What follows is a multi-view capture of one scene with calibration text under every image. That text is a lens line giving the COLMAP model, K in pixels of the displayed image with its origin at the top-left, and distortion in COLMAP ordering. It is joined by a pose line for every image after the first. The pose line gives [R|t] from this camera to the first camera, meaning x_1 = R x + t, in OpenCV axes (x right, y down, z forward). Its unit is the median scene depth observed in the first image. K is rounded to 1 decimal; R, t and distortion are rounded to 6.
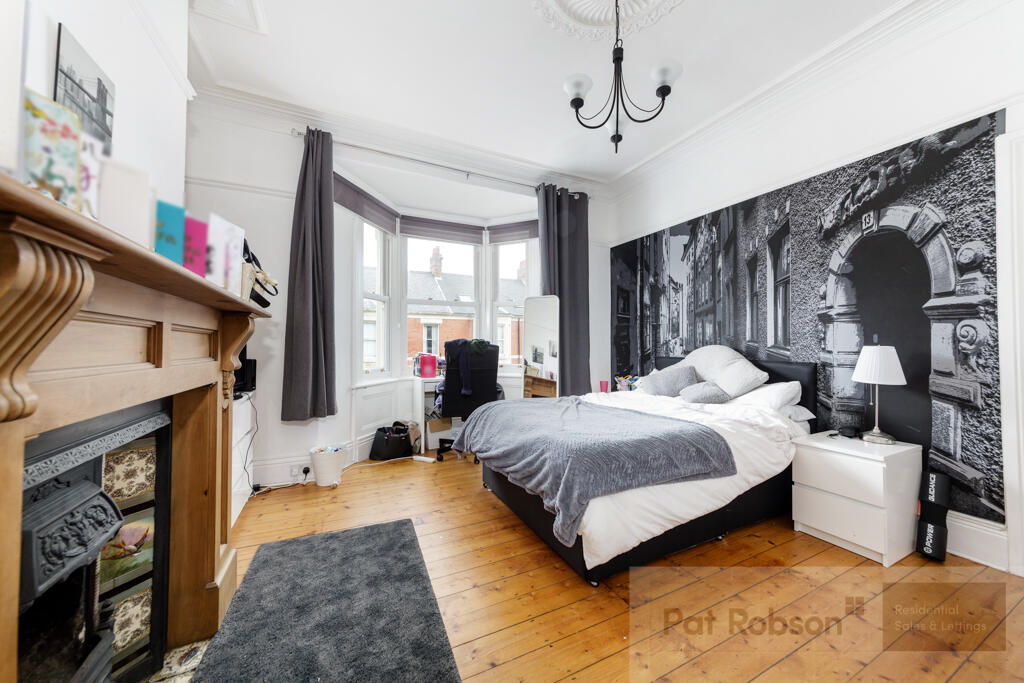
lens RADIAL K [[356.7, 0, 511.0], [0, 356.7, 340.4], [0, 0, 1]] dist [-0.001187, 0.000240]
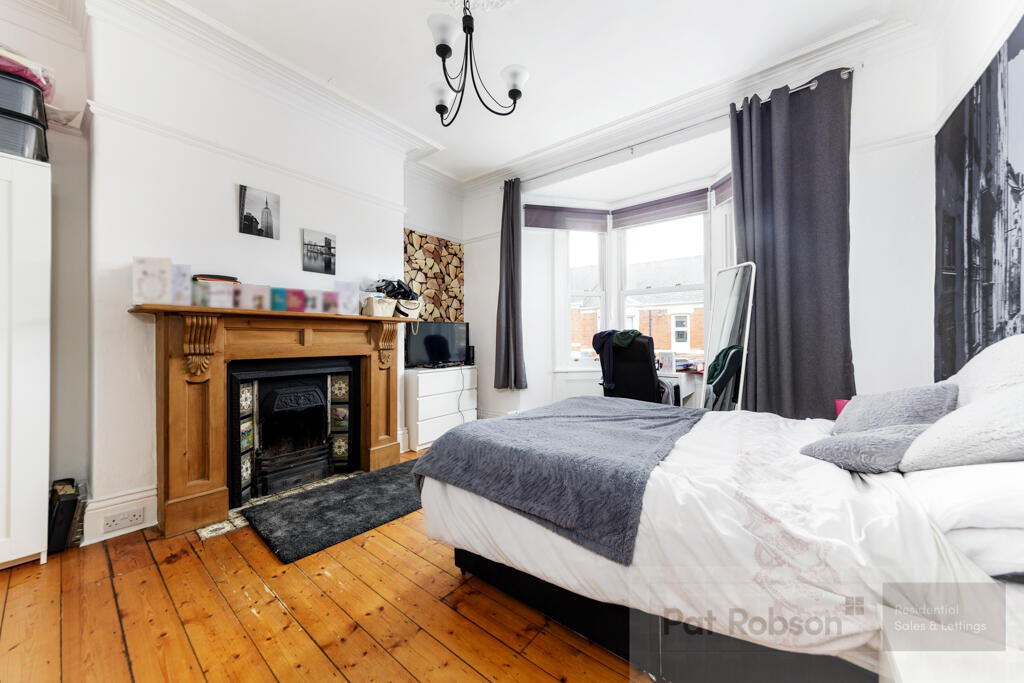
lens RADIAL K [[356.7, 0, 512.1], [0, 356.7, 338.6], [0, 0, 1]] dist [-0.001187, 0.000240]
pose [[0.445992, -0.000422, -0.895037, 0.545201], [0.014359, 0.999875, 0.006683, 0.007755], [0.894922, -0.015832, 0.445942, 0.308631]]
